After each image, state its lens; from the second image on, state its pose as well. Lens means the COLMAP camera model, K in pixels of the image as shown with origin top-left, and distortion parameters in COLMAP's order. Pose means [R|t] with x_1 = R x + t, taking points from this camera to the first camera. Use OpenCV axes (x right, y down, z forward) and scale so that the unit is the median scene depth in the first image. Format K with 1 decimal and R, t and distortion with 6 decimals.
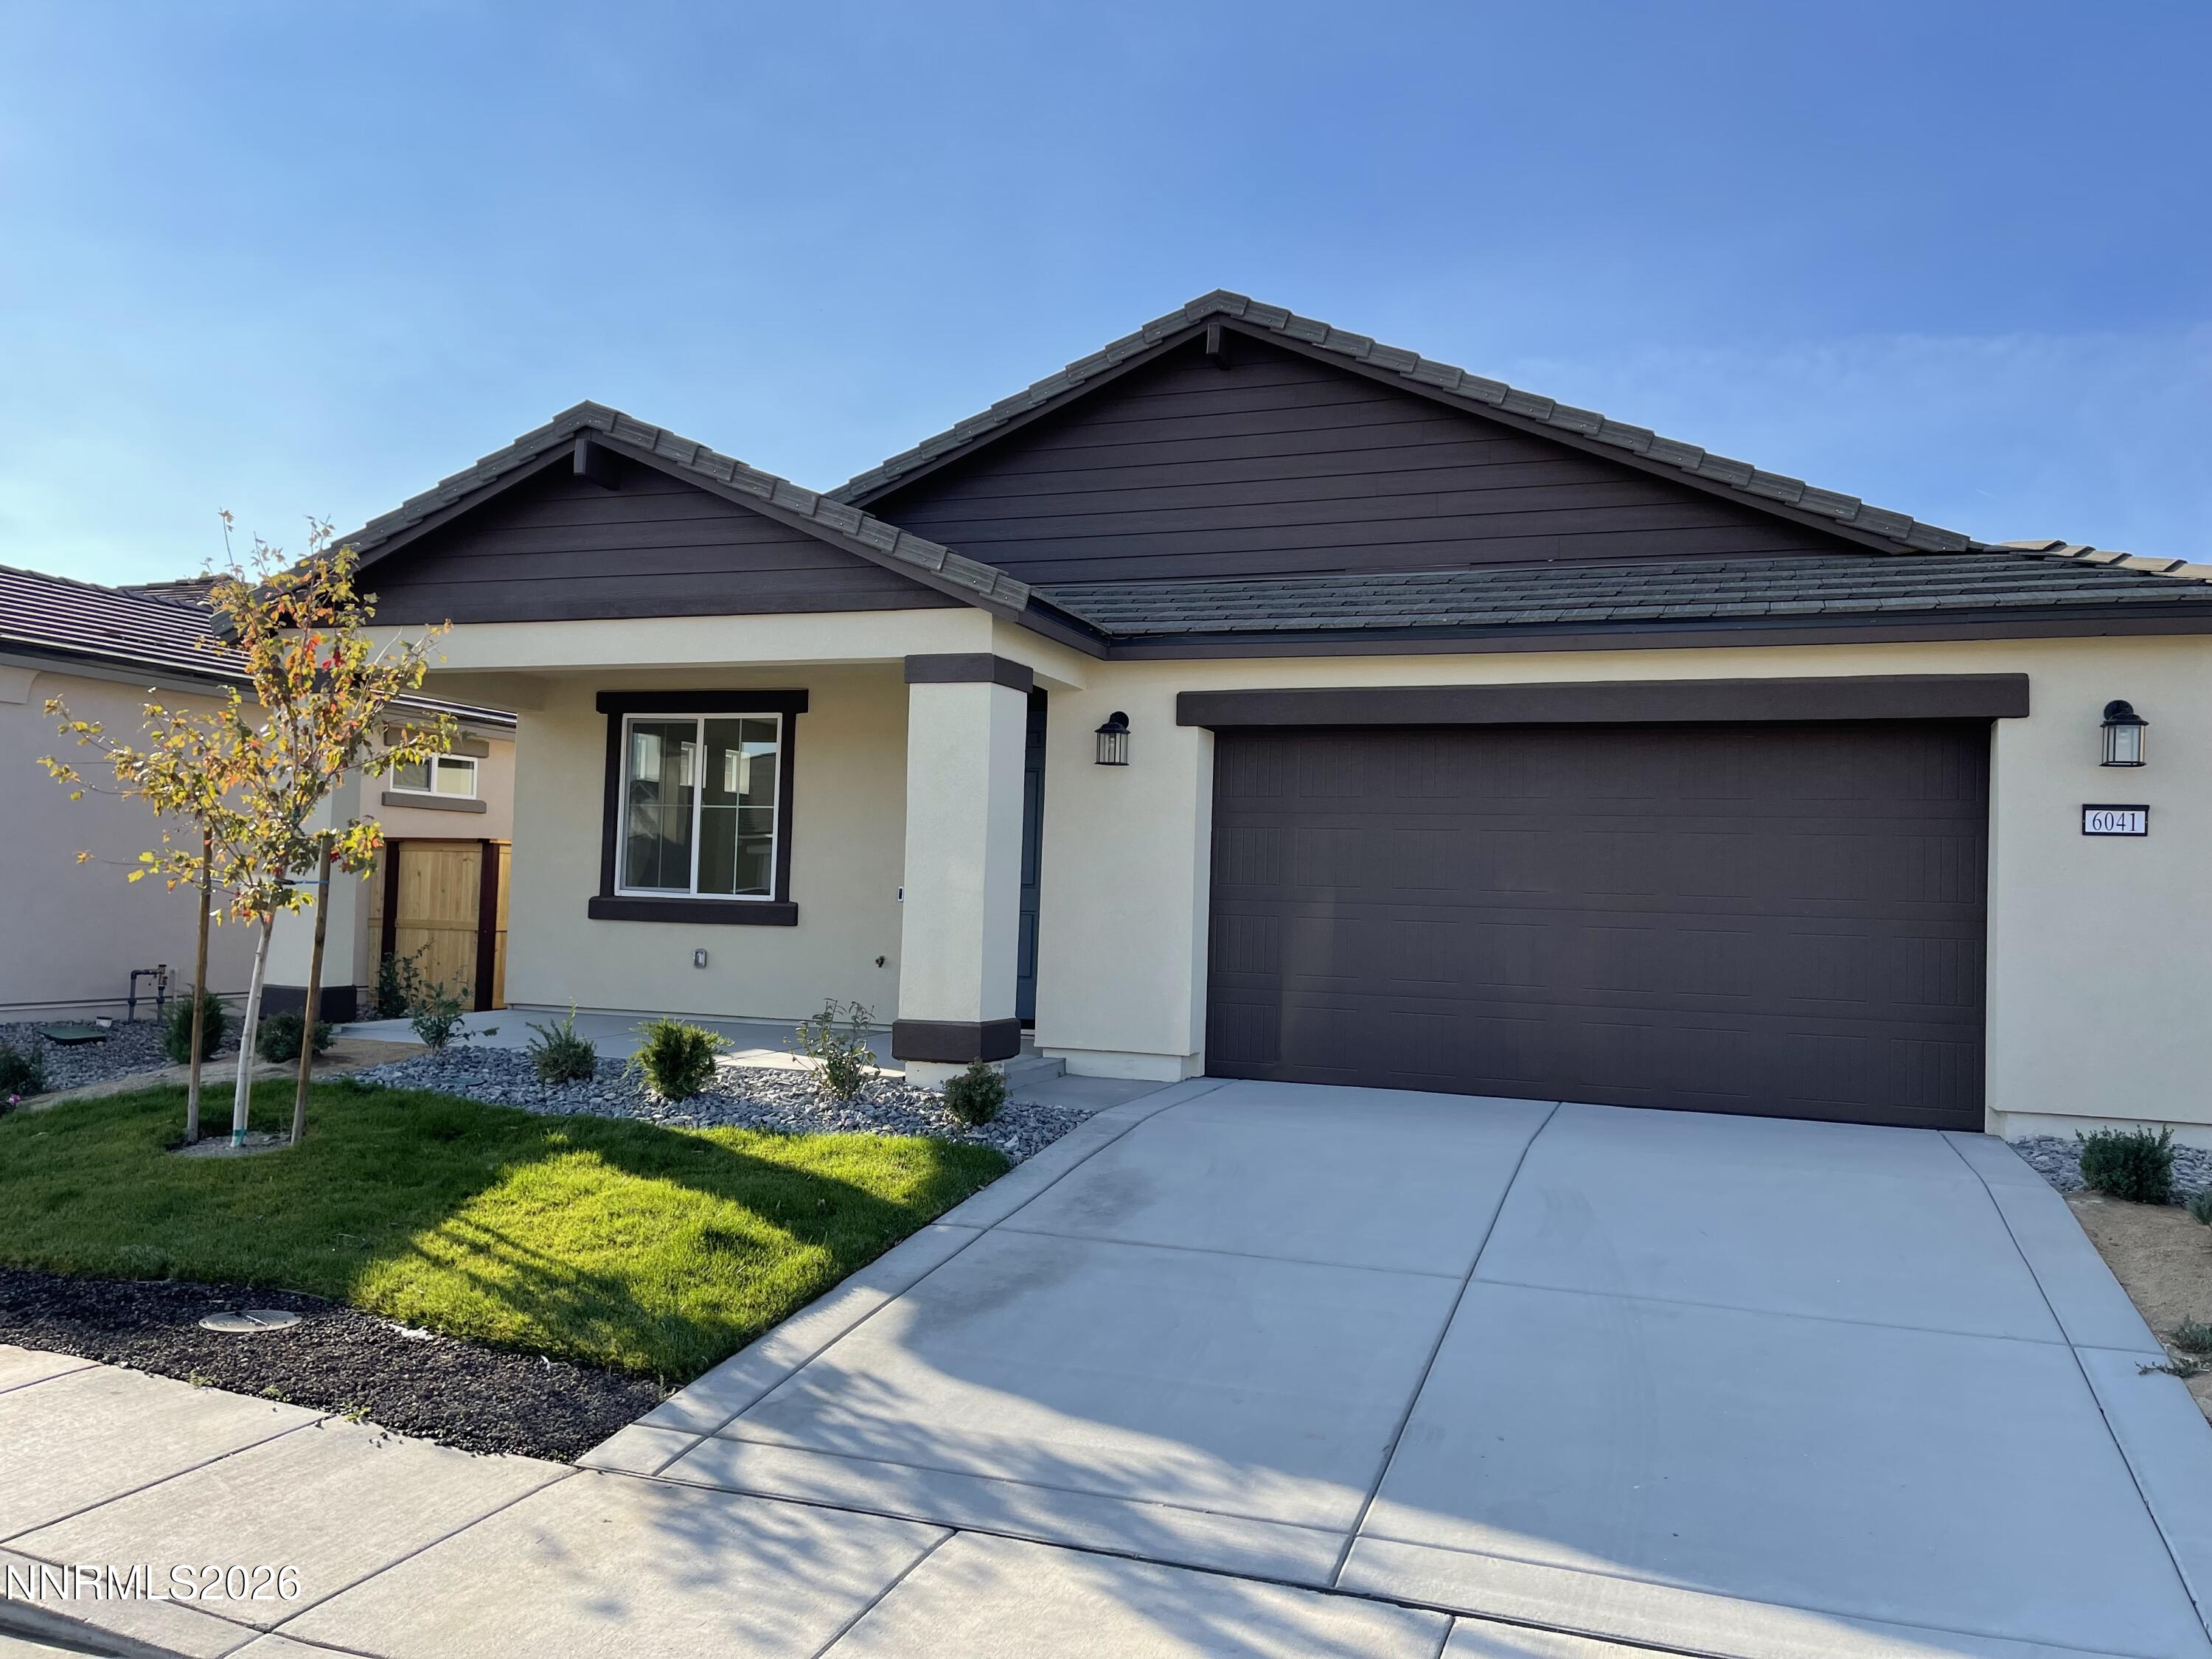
lens RADIAL K [[1653.3, 0, 1125.9], [0, 1653.3, 818.9], [0, 0, 1]] dist [0.026141, -0.022574]
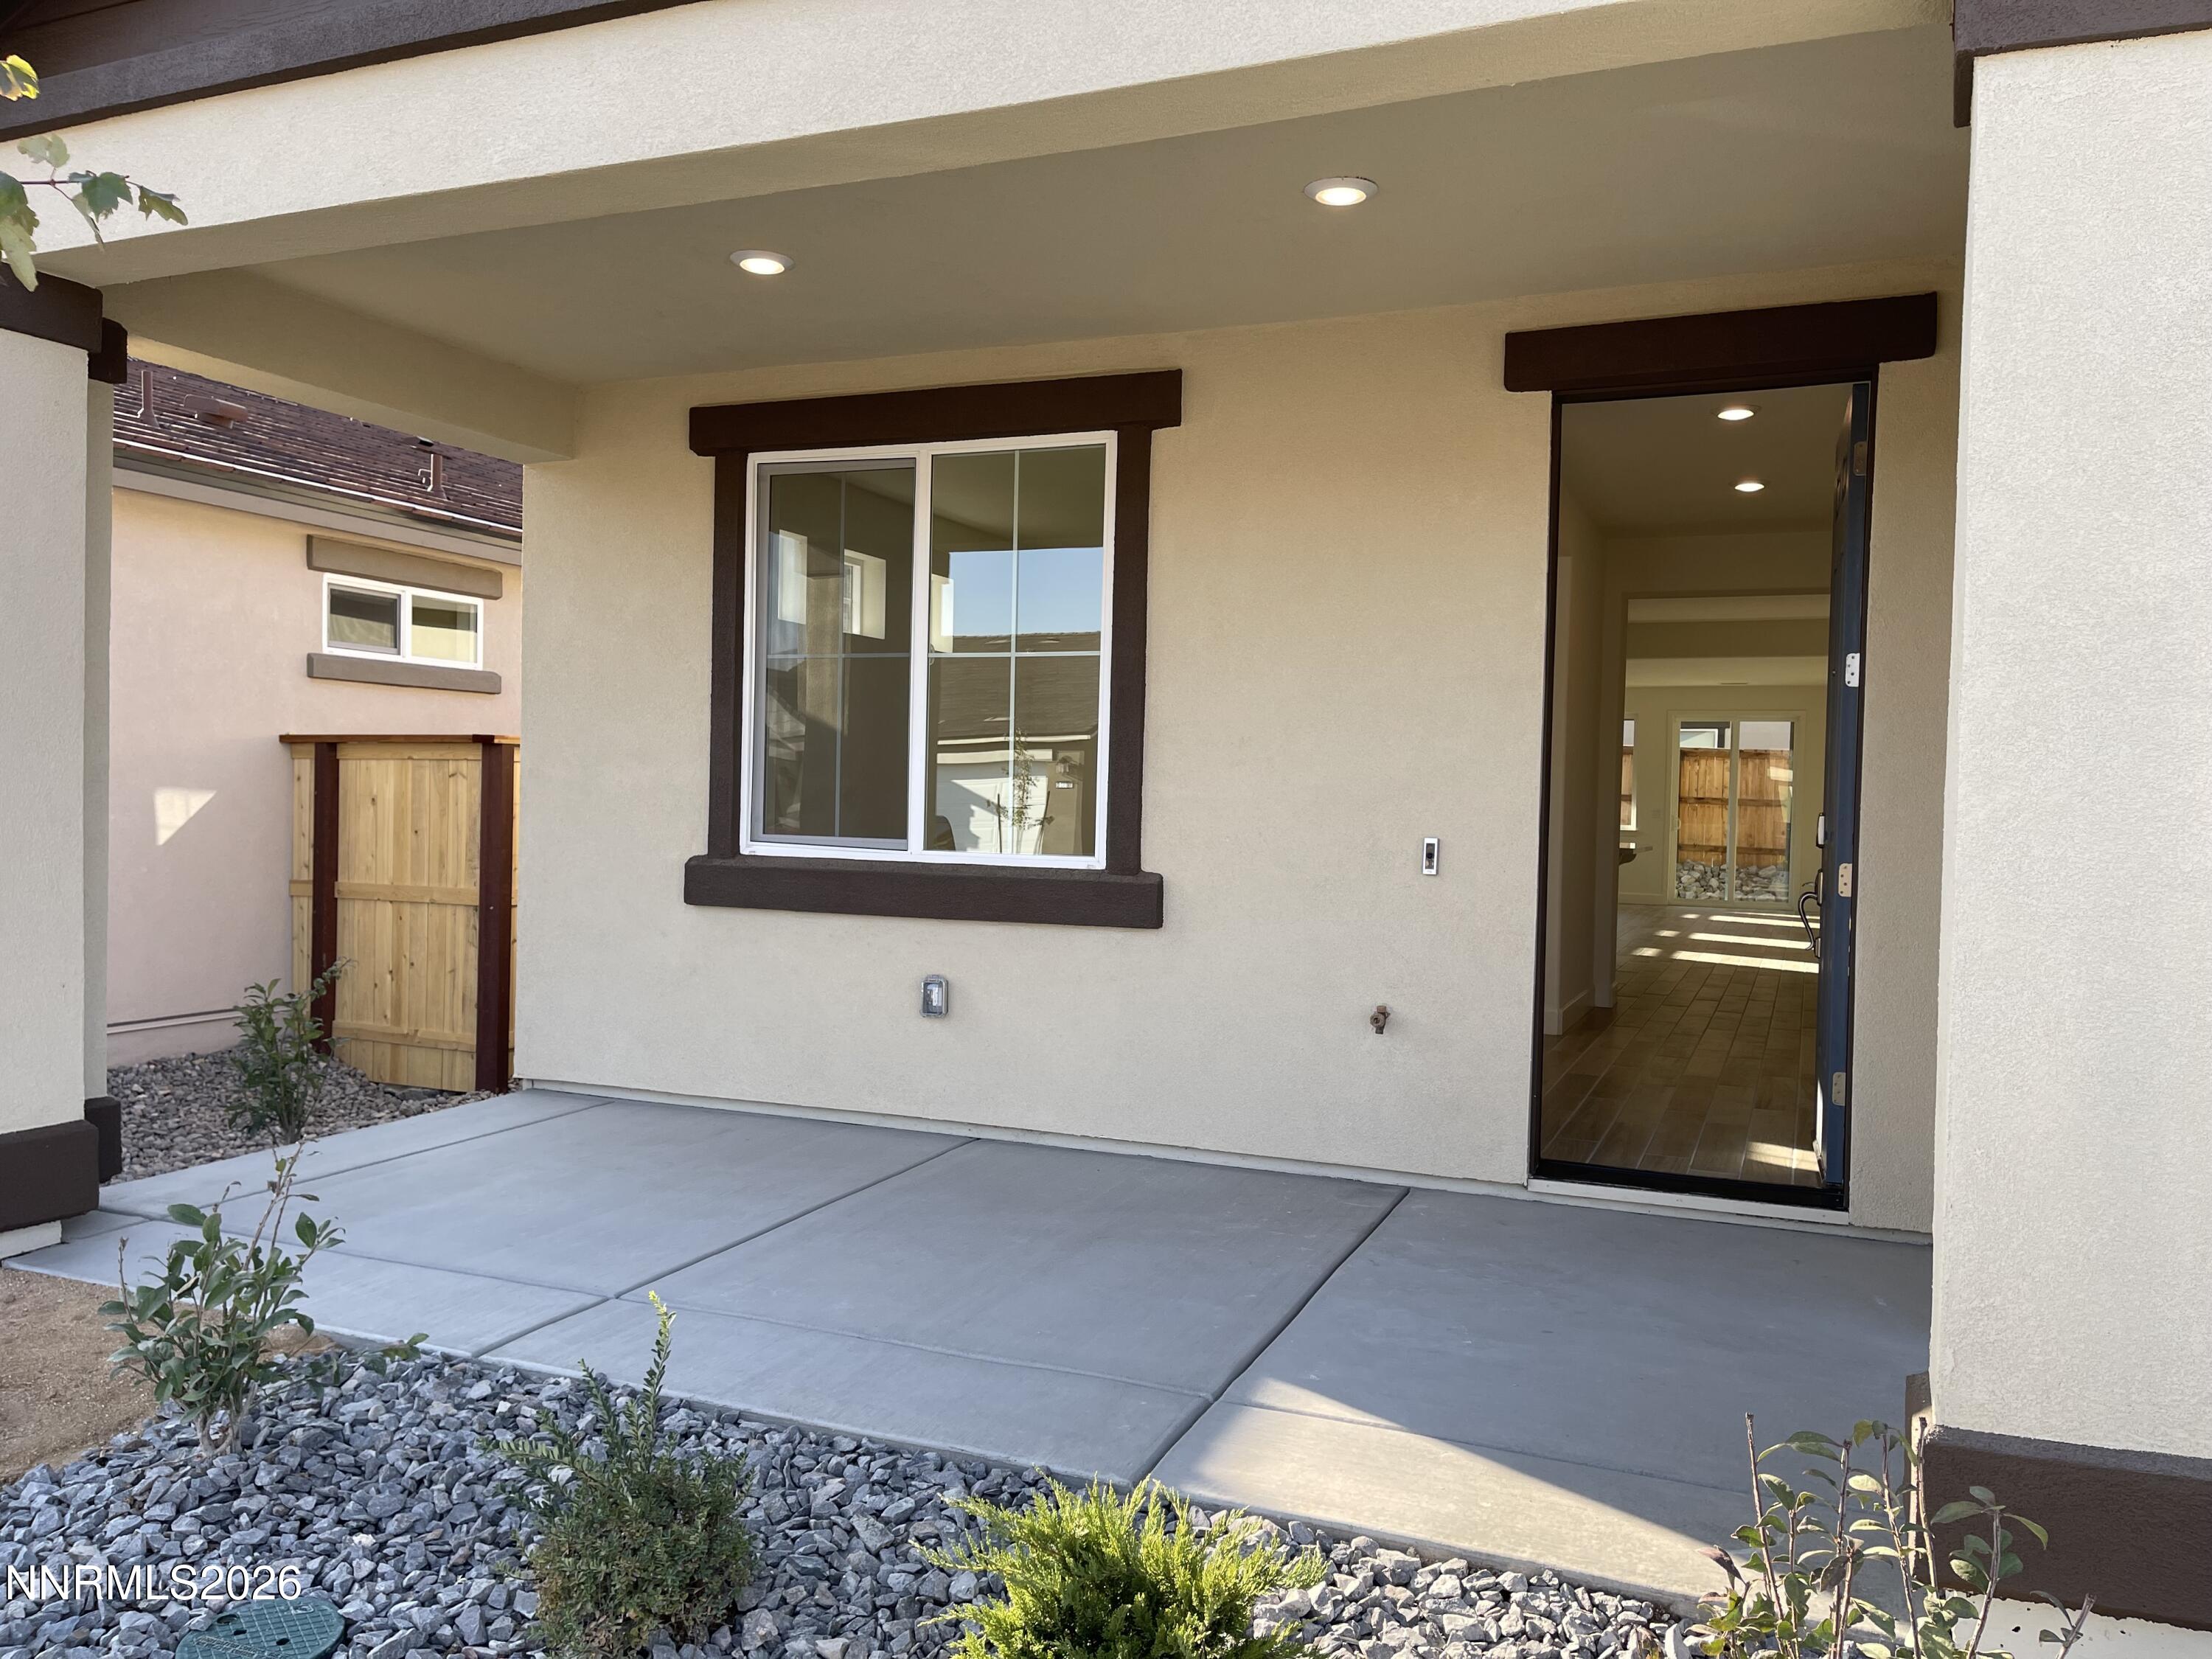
lens RADIAL K [[1653.3, 0, 1096.9], [0, 1653.3, 839.7], [0, 0, 1]] dist [0.026141, -0.022574]
pose [[0.998352, -0.002976, -0.057309, -0.181140], [0.006927, 0.997602, 0.068859, 0.011535], [0.056967, -0.069142, 0.995979, 0.542768]]
